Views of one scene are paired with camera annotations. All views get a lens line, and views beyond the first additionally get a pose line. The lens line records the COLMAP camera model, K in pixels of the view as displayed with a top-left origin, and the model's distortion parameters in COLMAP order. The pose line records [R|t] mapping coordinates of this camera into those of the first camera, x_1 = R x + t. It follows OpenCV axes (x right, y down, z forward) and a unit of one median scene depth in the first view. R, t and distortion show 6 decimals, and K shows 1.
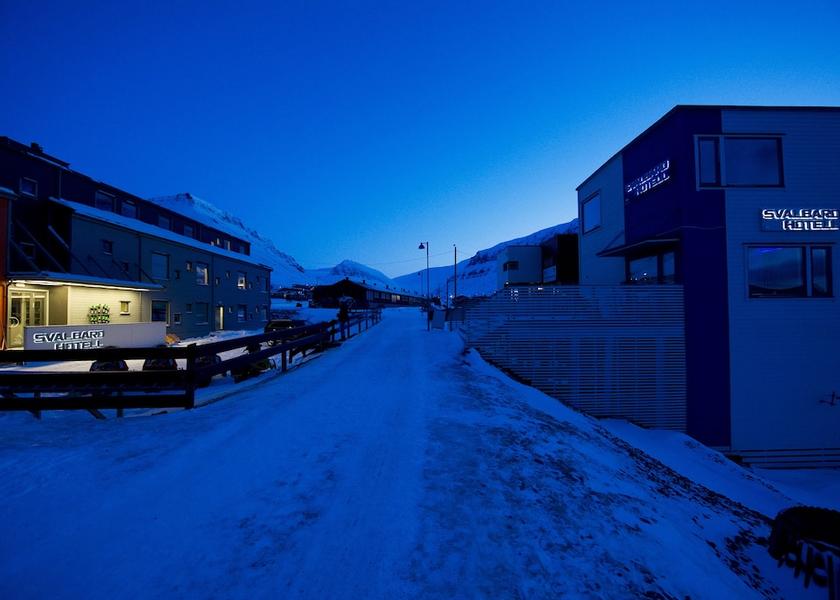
lens RADIAL K [[374.8, 0, 420.0], [0, 374.8, 300.0], [0, 0, 1]] dist [-0.002022, -0.000176]
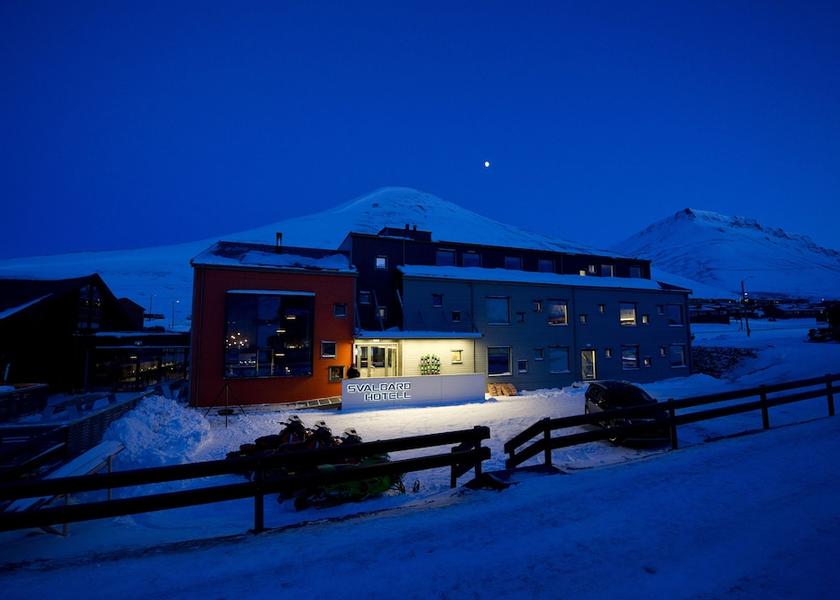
lens RADIAL K [[374.8, 0, 420.0], [0, 374.8, 300.0], [0, 0, 1]] dist [-0.002022, -0.000176]
pose [[0.345412, -0.086834, -0.934425, 0.113802], [0.035087, 0.996209, -0.079606, -0.043154], [0.937795, -0.005289, 0.347150, 0.432034]]
